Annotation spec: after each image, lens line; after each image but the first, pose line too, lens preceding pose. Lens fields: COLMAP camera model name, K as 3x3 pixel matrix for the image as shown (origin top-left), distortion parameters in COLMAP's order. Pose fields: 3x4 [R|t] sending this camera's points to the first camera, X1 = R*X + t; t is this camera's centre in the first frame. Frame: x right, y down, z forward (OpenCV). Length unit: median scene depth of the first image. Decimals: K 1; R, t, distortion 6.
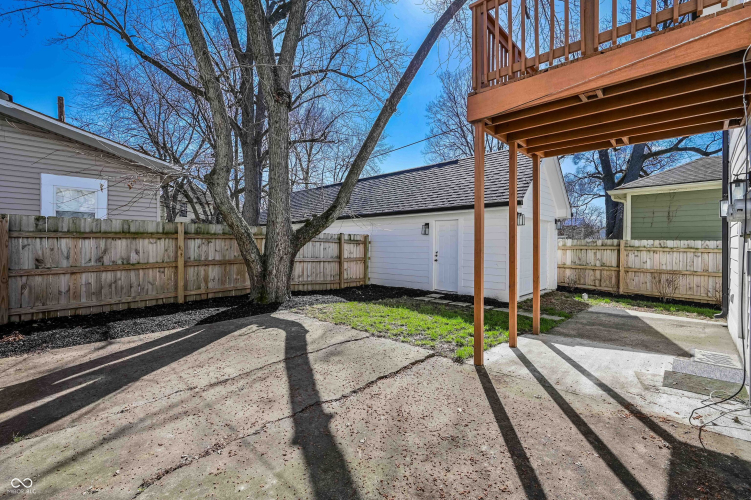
lens RADIAL K [[341.3, 0, 375.5], [0, 341.3, 247.1], [0, 0, 1]] dist [-0.000301, 0.000027]
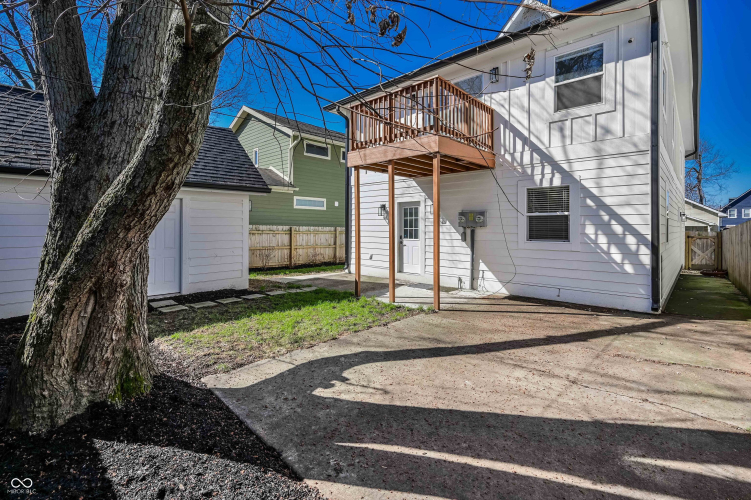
lens RADIAL K [[341.3, 0, 378.2], [0, 341.3, 225.4], [0, 0, 1]] dist [-0.000301, 0.000027]
pose [[-0.012133, -0.000569, 0.999926, -1.542379], [0.005880, 0.999983, 0.000641, -0.049807], [-0.999909, 0.005888, -0.012129, 1.589450]]
